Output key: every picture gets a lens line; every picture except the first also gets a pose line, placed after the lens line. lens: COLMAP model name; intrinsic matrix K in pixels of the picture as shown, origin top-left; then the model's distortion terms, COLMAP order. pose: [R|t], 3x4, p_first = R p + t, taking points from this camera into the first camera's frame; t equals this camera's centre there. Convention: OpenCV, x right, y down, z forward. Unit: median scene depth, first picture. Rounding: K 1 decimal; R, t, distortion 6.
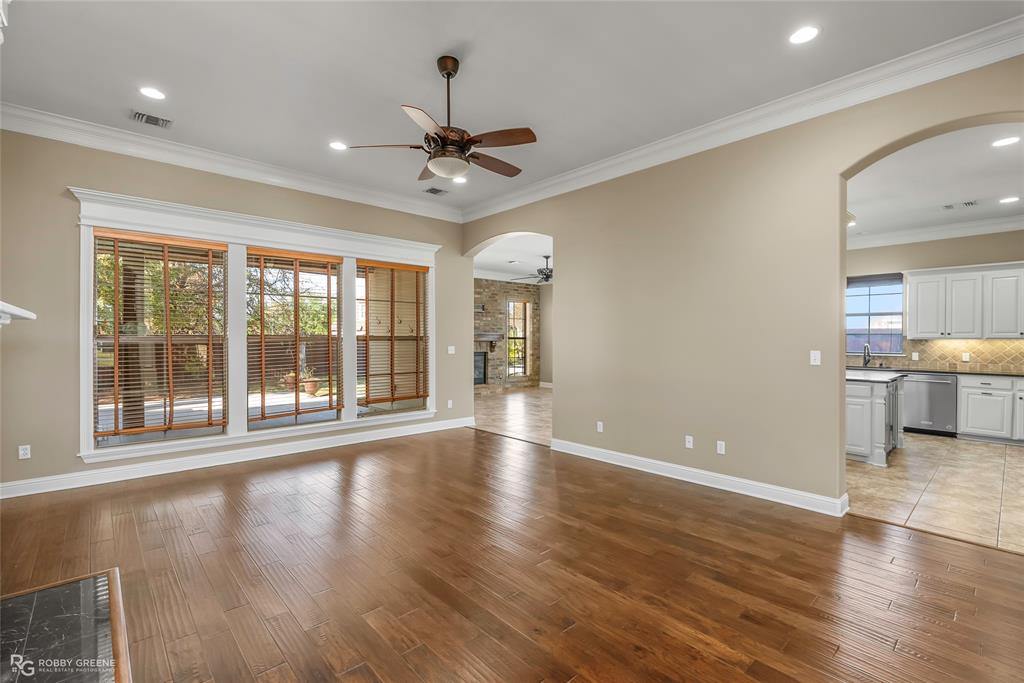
lens RADIAL K [[468.4, 0, 507.6], [0, 468.4, 341.4], [0, 0, 1]] dist [-0.009060, 0.003240]
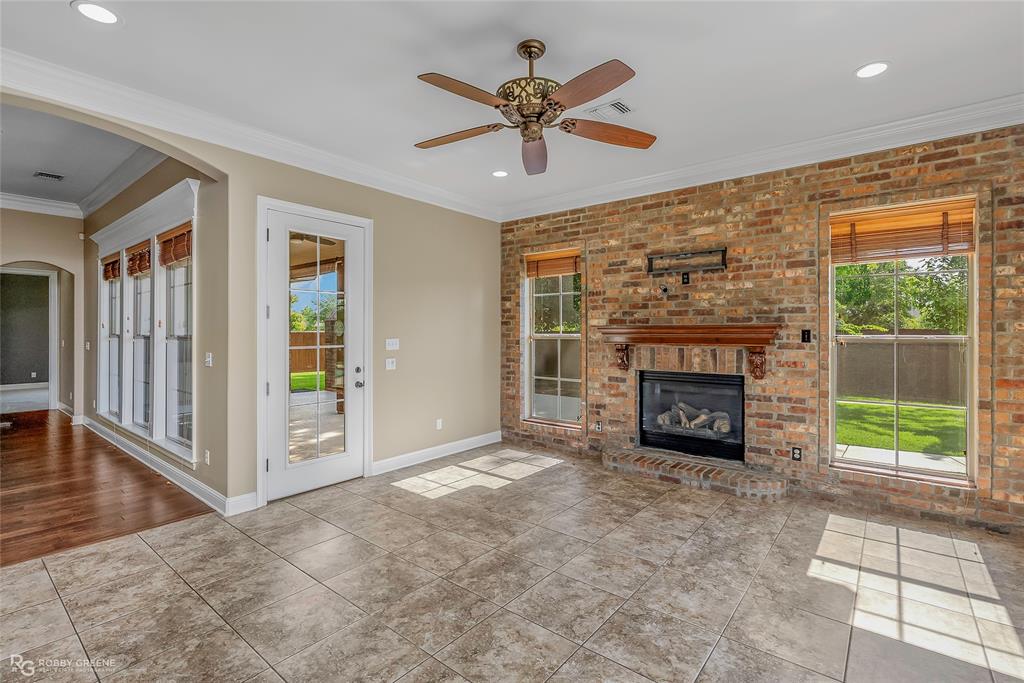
lens RADIAL K [[468.4, 0, 513.8], [0, 468.4, 329.9], [0, 0, 1]] dist [-0.009060, 0.003240]
pose [[0.162428, -0.003431, -0.986714, 0.285726], [-0.010155, 0.999935, -0.005149, -0.009546], [0.986668, 0.010856, 0.162383, 0.757652]]
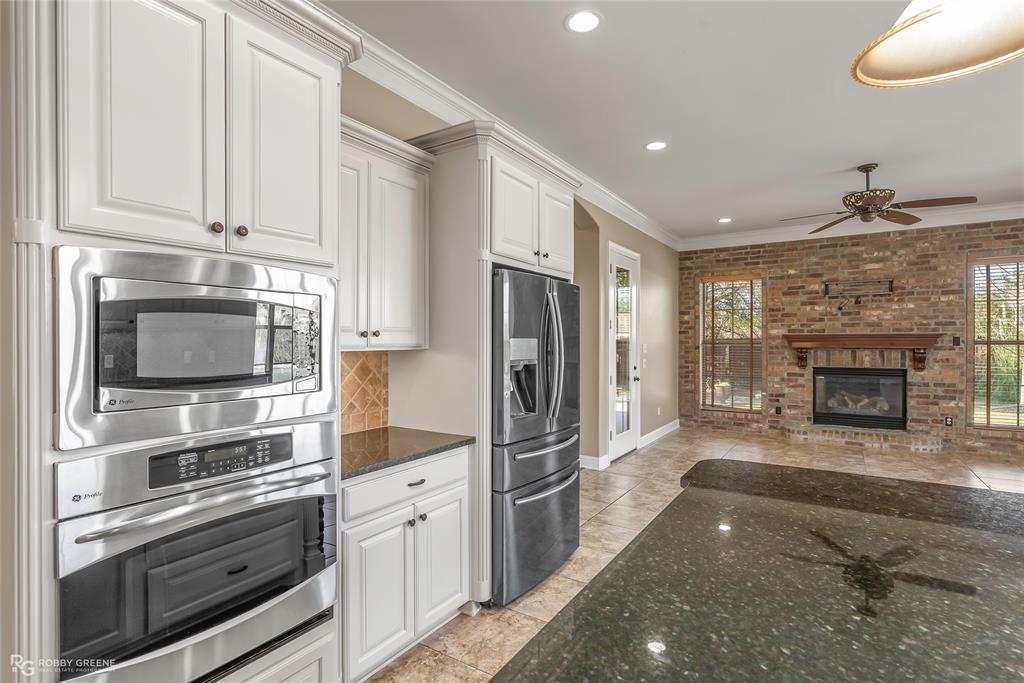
lens RADIAL K [[500.3, 0, 512.3], [0, 500.3, 342.6], [0, 0, 1]] dist [-0.002756, 0.001341]
pose [[0.263982, 0.002197, -0.964525, 0.375201], [-0.007252, 0.999974, 0.000293, -0.004187], [0.964500, 0.006917, 0.263991, 0.426603]]
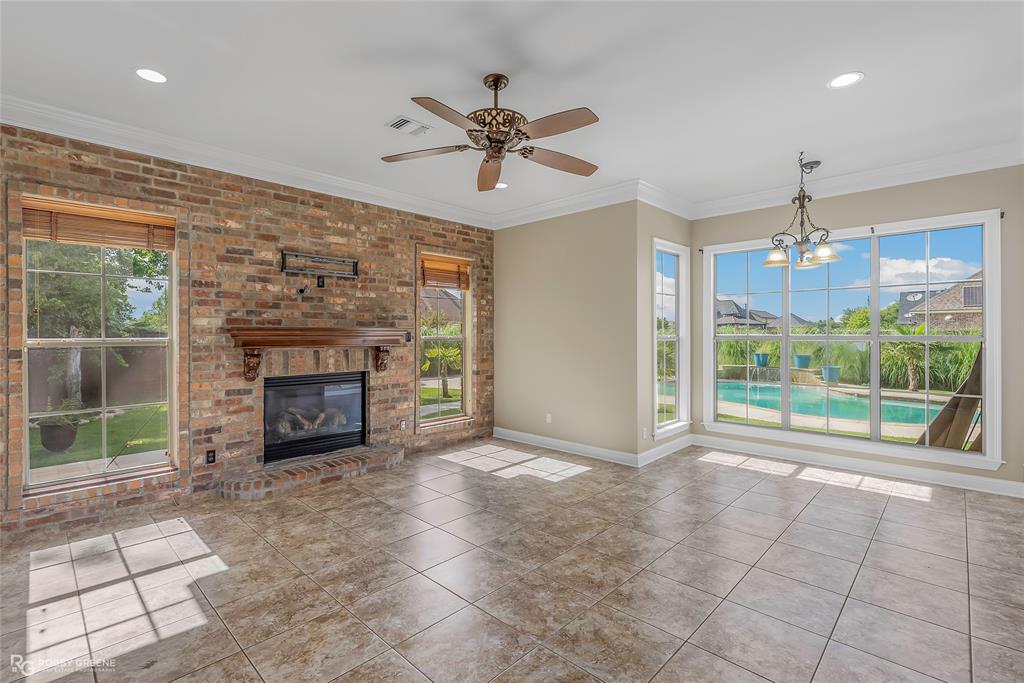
lens RADIAL K [[468.4, 0, 517.9], [0, 468.4, 334.7], [0, 0, 1]] dist [-0.009060, 0.003240]
pose [[0.996586, -0.002399, 0.082527, 0.059086], [0.003072, 0.999963, -0.008035, -0.007209], [-0.082505, 0.008261, 0.996556, 0.552630]]
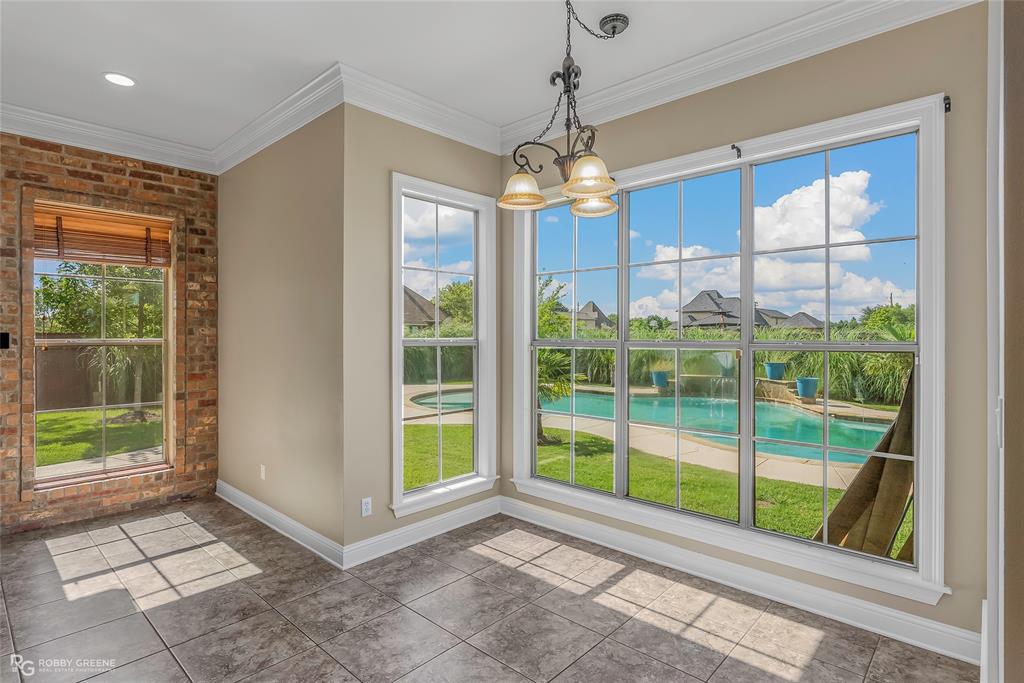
lens RADIAL K [[522.4, 0, 512.0], [0, 522.4, 336.5], [0, 0, 1]] dist [0.000806, 0.000379]
pose [[0.995728, 0.000081, 0.092333, 0.259706], [0.000556, 0.999976, -0.006870, -0.009188], [-0.092331, 0.006892, 0.995704, 0.684761]]
